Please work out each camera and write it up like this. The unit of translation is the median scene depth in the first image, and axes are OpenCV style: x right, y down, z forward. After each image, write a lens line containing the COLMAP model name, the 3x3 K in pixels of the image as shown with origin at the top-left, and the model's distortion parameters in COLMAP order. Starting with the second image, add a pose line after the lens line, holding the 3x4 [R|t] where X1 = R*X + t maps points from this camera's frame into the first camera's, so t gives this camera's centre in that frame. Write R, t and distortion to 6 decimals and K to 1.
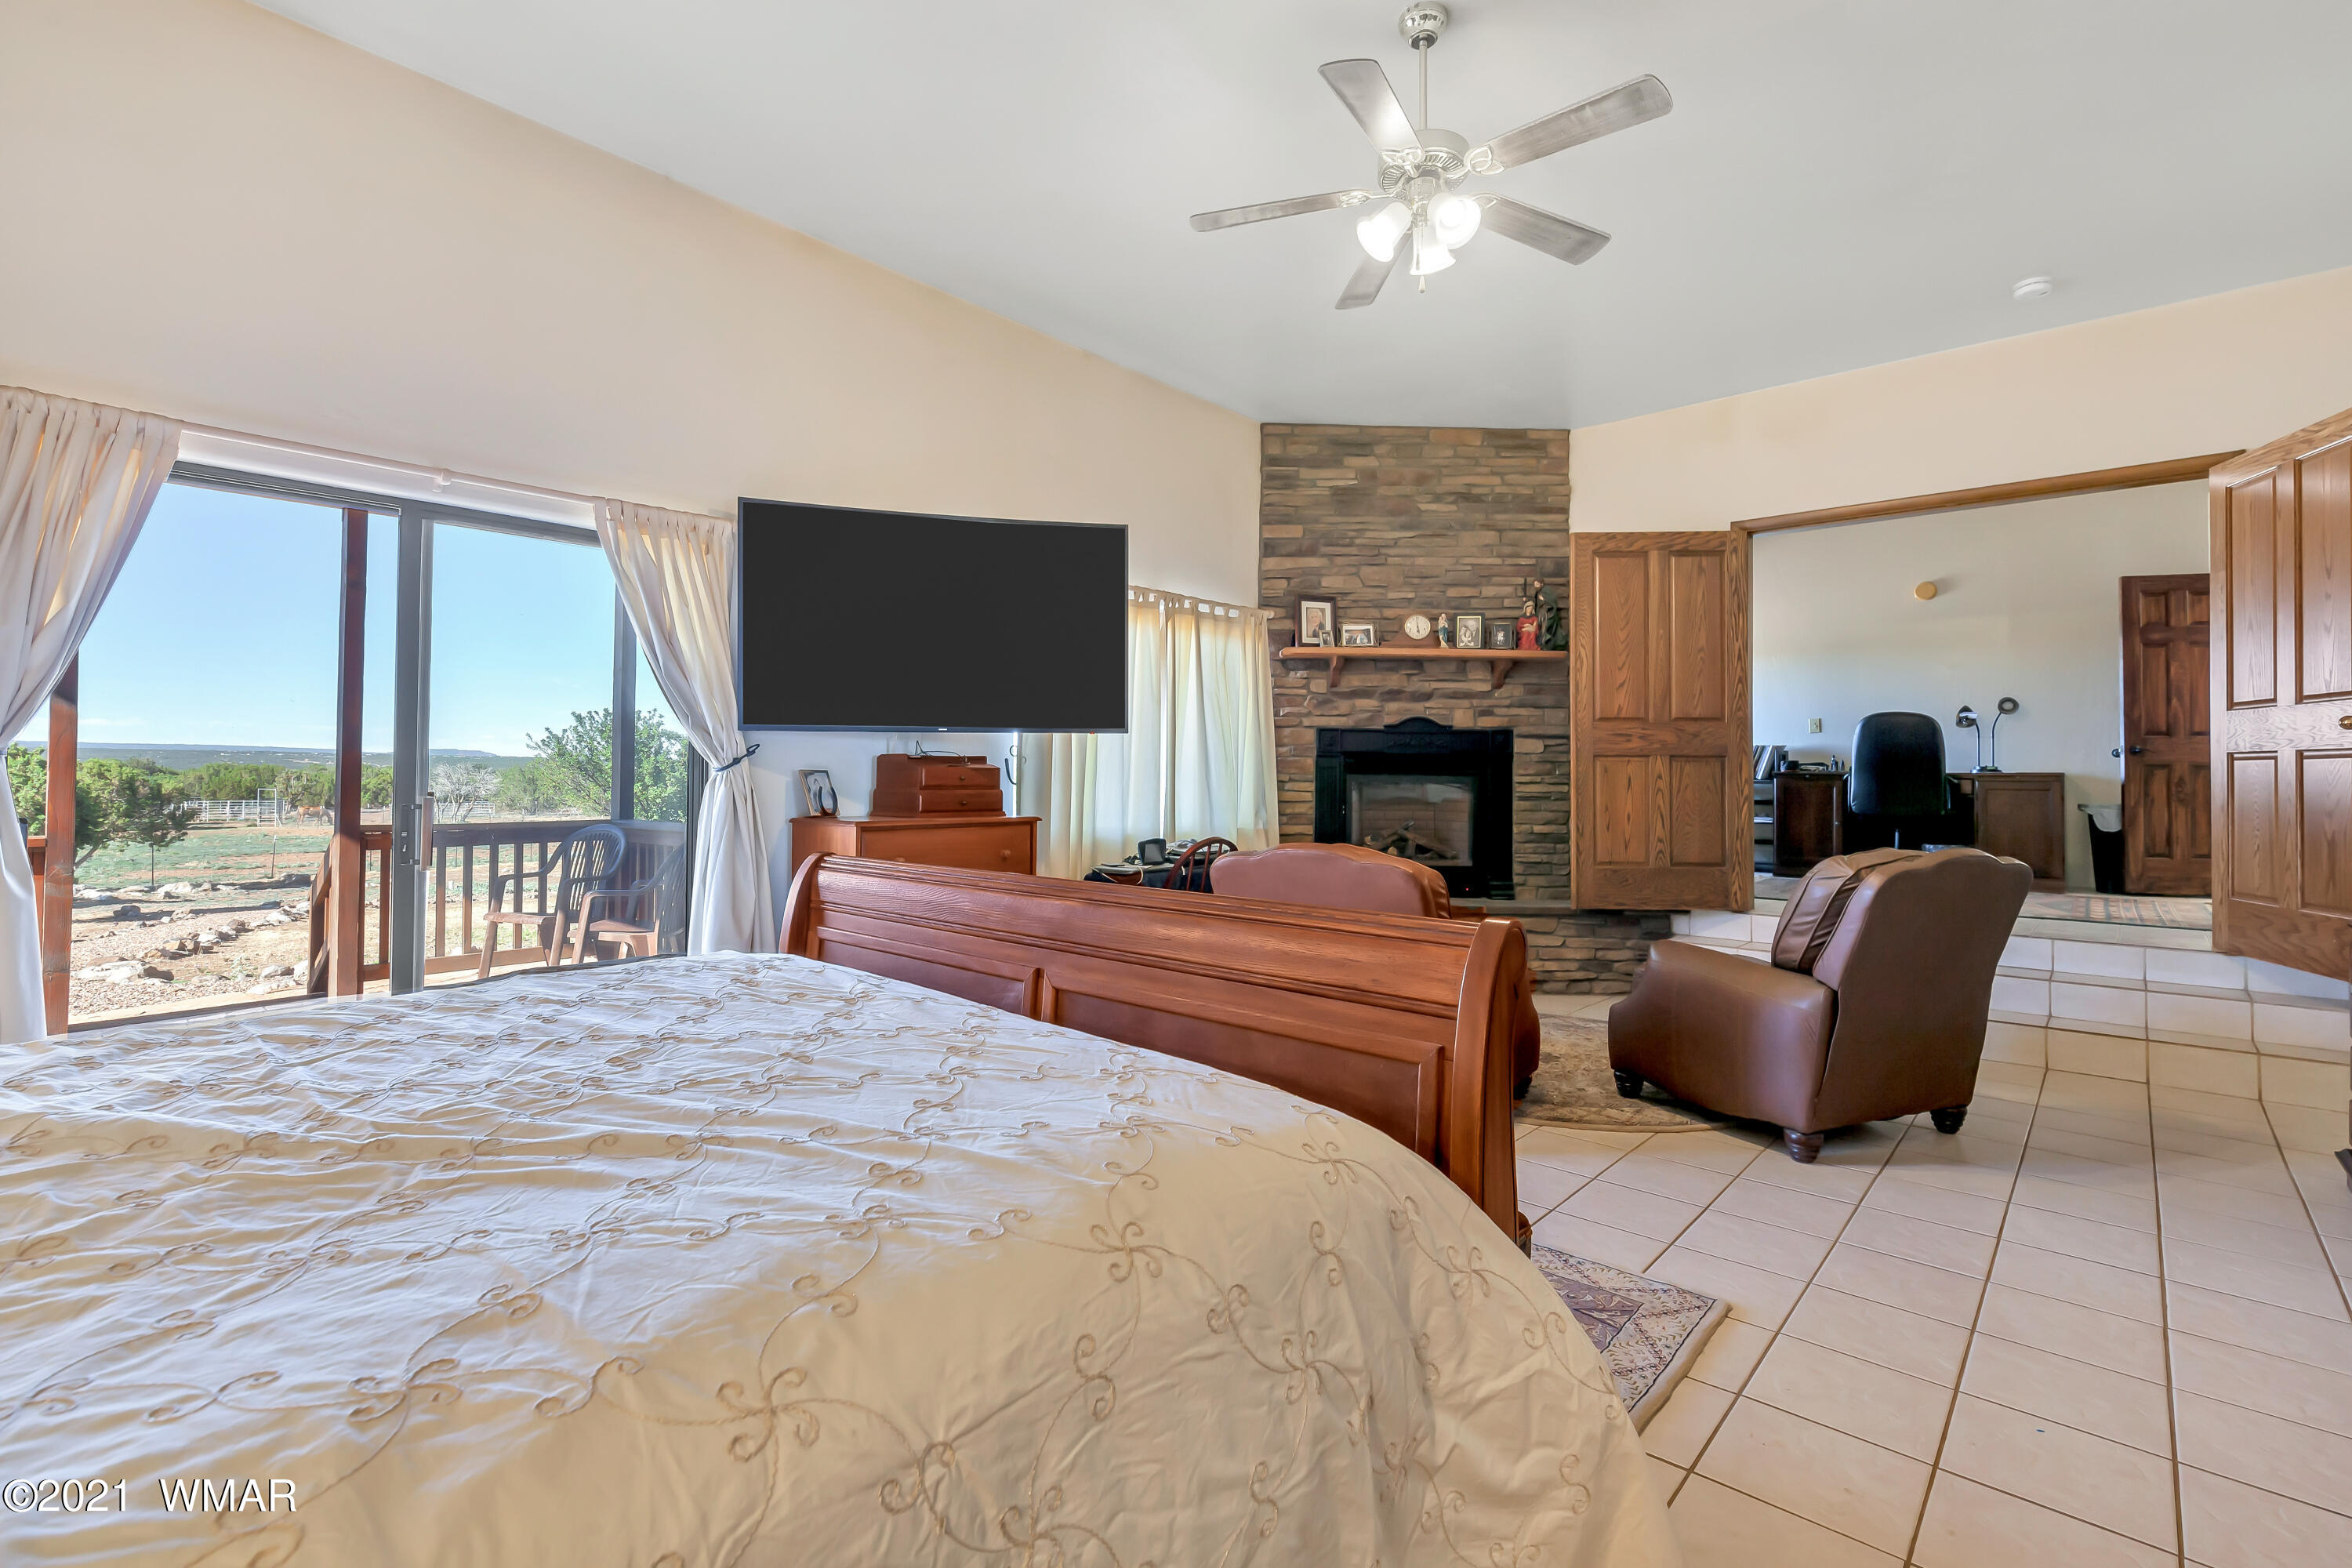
lens RADIAL K [[1048.4, 0, 1175.8], [0, 1048.4, 765.5], [0, 0, 1]] dist [0.000585, 0.000118]
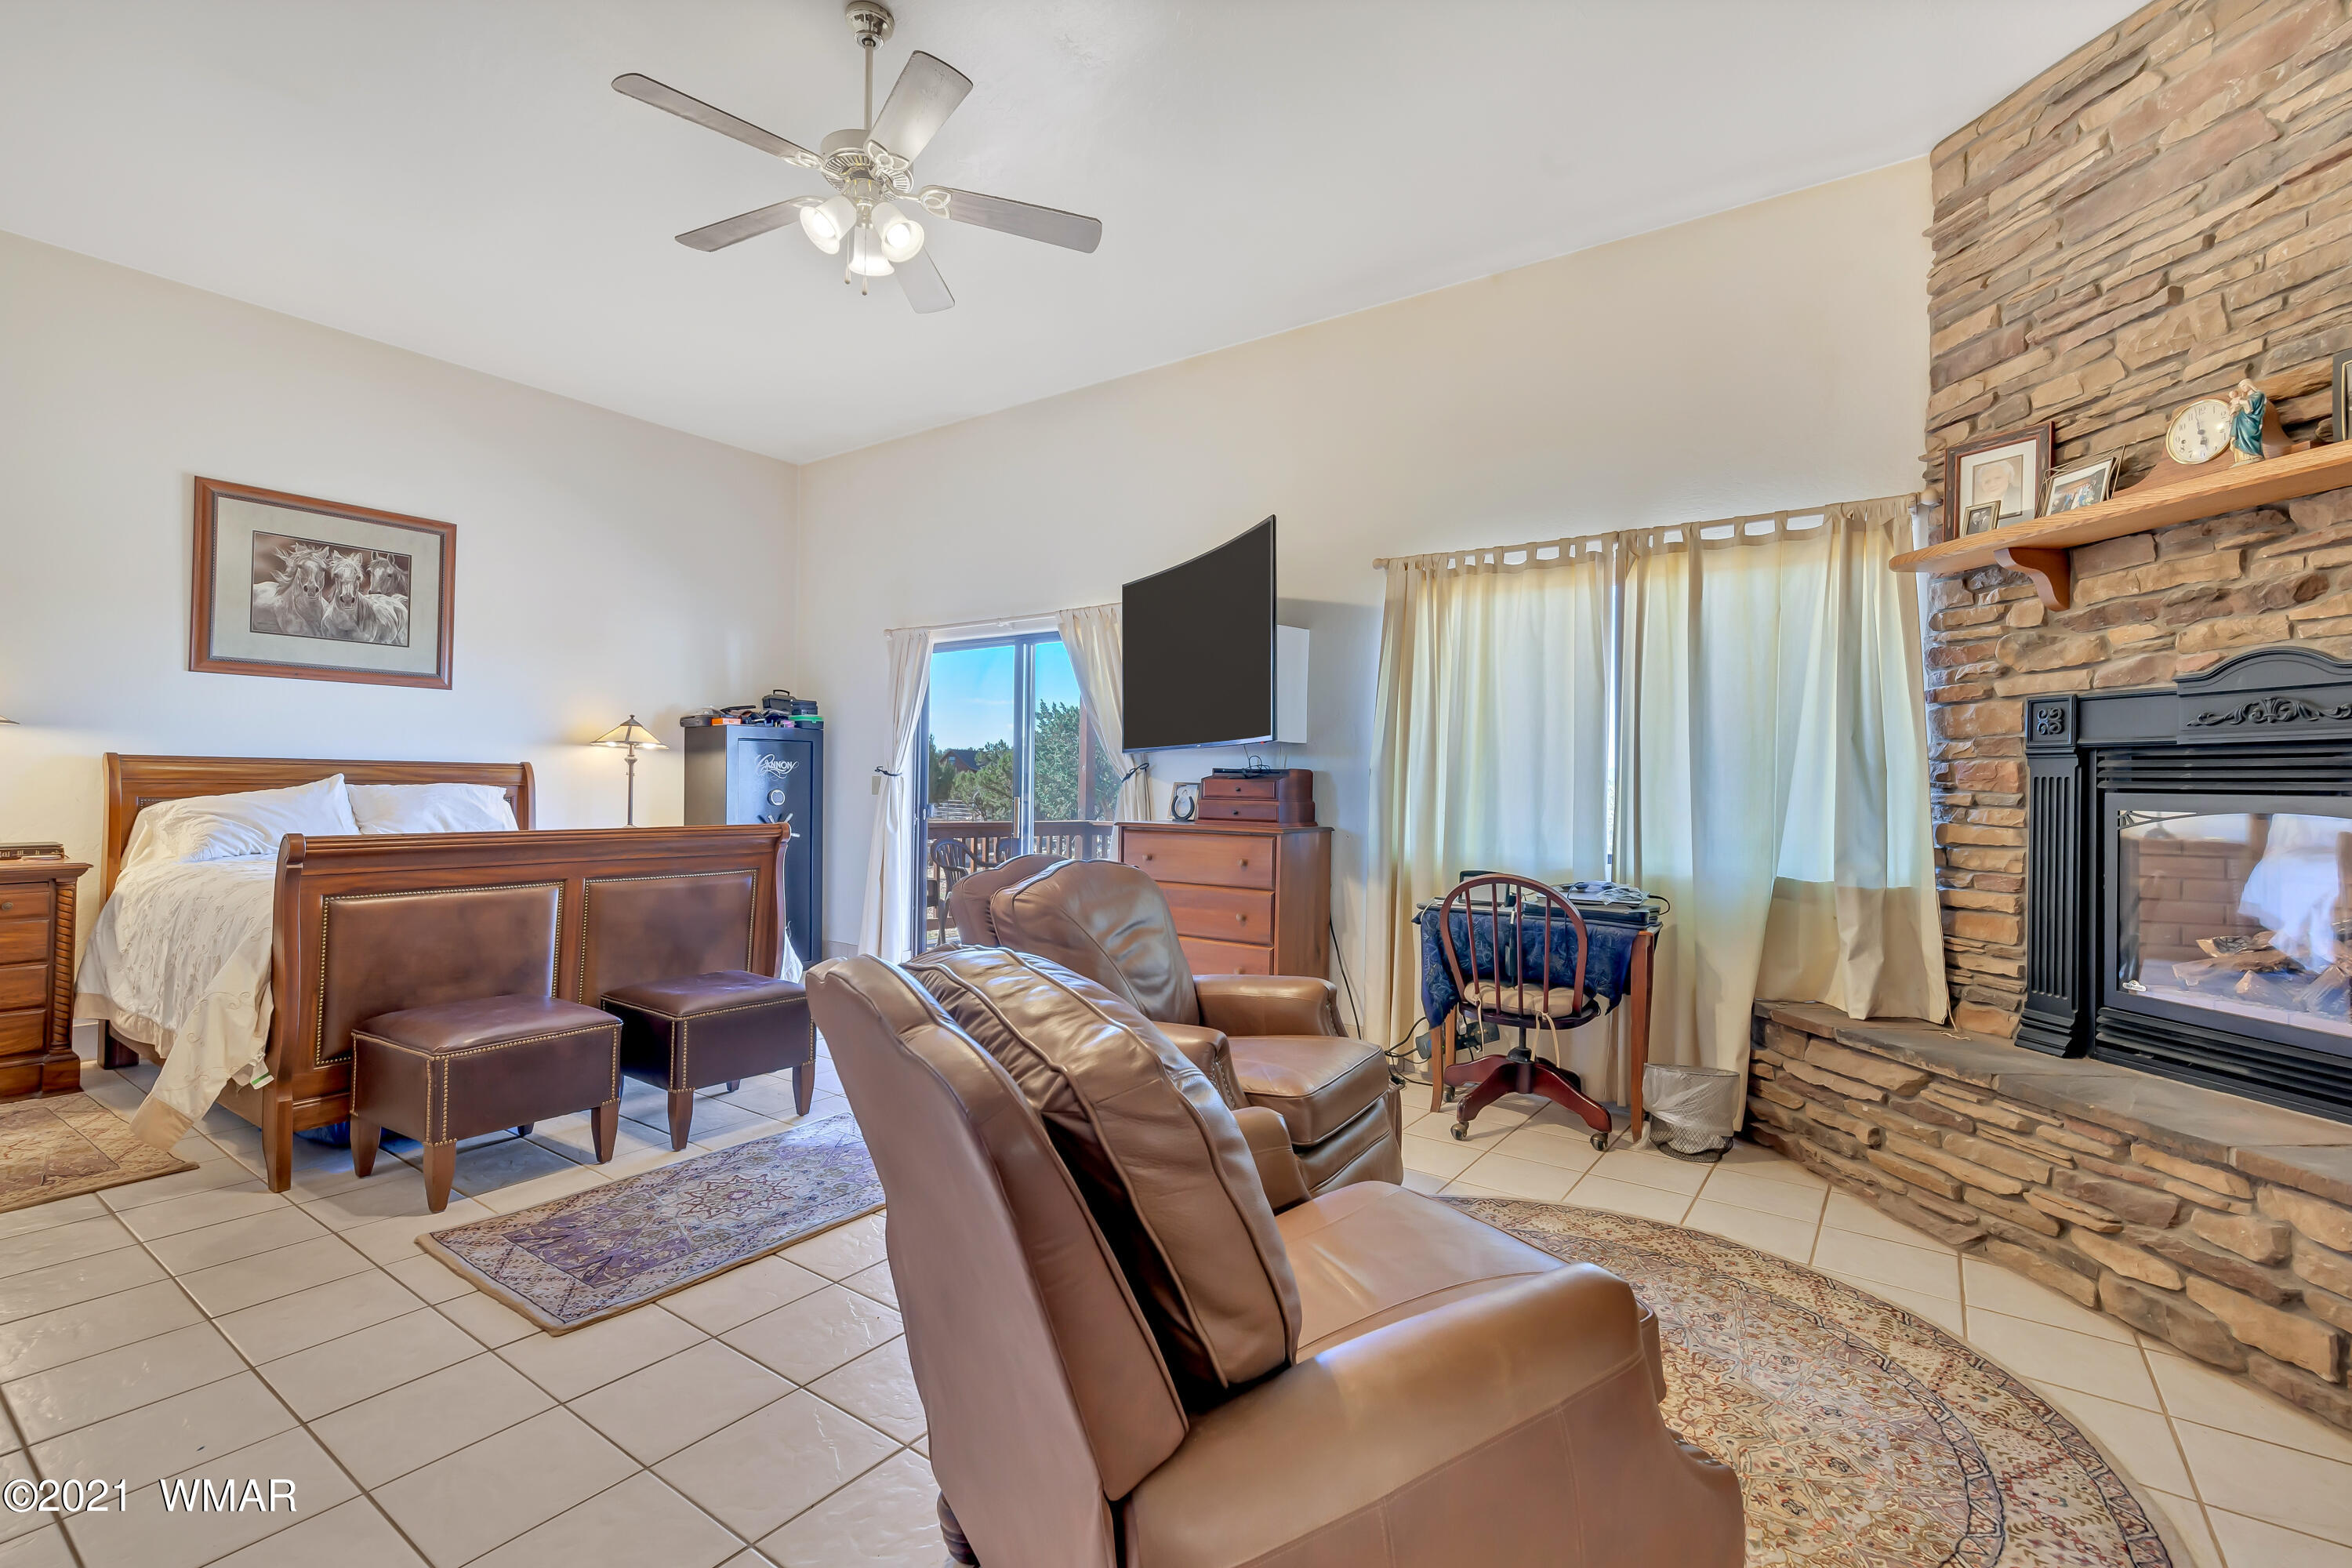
lens RADIAL K [[1057.9, 0, 1175.6], [0, 1057.9, 781.6], [0, 0, 1]] dist [0.001051, 0.000037]
pose [[0.109235, -0.006267, -0.993996, 0.585919], [-0.002805, 0.999974, -0.006613, 0.007649], [0.994012, 0.003511, 0.109214, 0.550174]]
